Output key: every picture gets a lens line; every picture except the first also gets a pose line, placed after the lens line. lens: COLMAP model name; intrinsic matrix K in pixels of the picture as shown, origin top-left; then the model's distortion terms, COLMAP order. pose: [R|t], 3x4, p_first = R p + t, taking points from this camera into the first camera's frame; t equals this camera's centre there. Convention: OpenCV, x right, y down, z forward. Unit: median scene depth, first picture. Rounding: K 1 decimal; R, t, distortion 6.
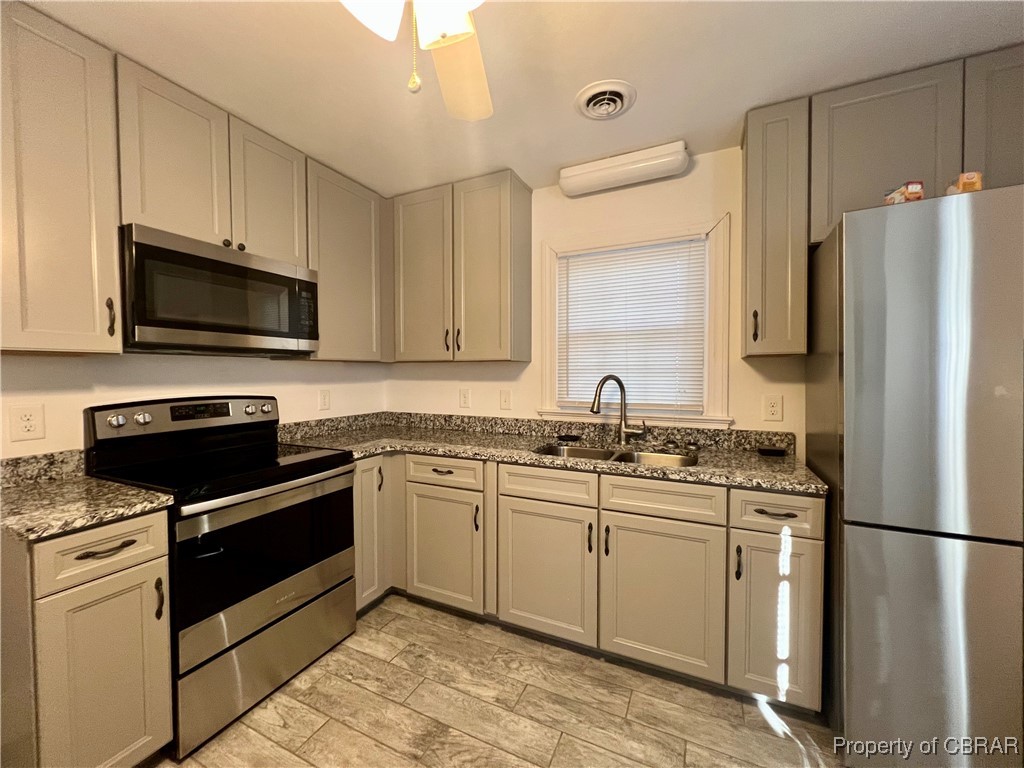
lens RADIAL K [[408.3, 0, 509.0], [0, 408.3, 382.5], [0, 0, 1]] dist [-0.002280, 0.000235]
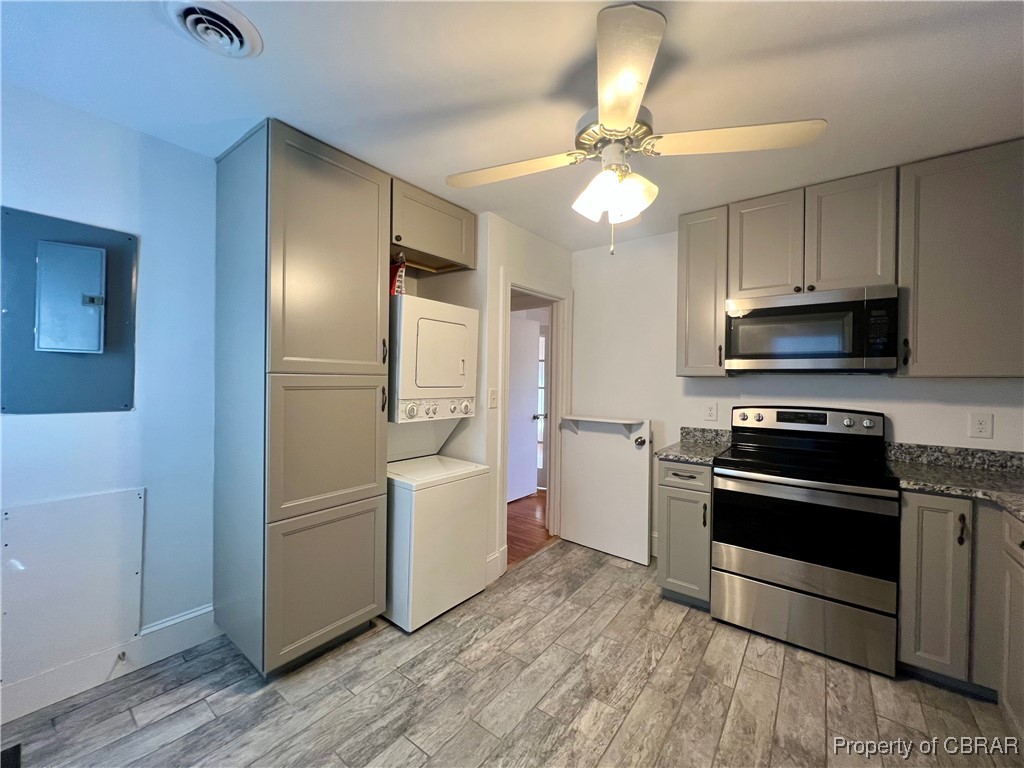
lens RADIAL K [[408.3, 0, 511.8], [0, 408.3, 380.8], [0, 0, 1]] dist [-0.002280, 0.000235]
pose [[-0.204460, 0.005078, -0.978862, 0.754760], [-0.035577, 0.999287, 0.012615, -0.033345], [0.978228, 0.037404, -0.204134, 0.373632]]
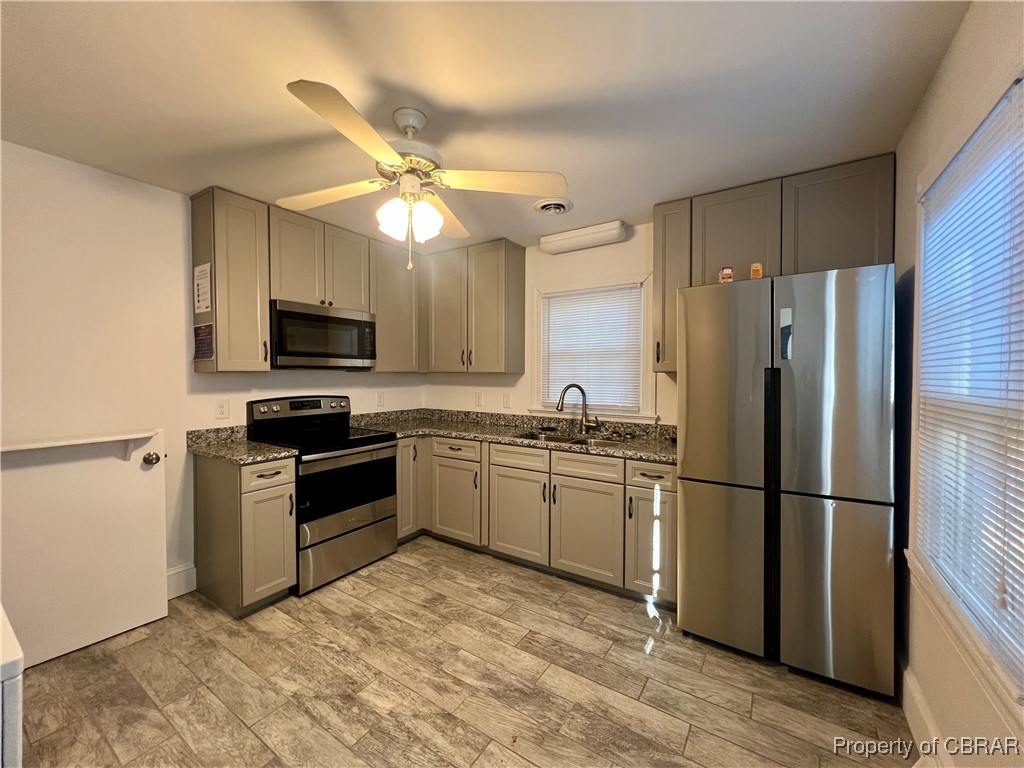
lens RADIAL K [[408.3, 0, 508.4], [0, 408.3, 383.0], [0, 0, 1]] dist [-0.002280, 0.000235]
pose [[0.990943, 0.008227, -0.134034, 0.262366], [-0.008578, 0.999961, -0.002040, -0.020496], [0.134012, 0.003171, 0.990975, -0.509731]]
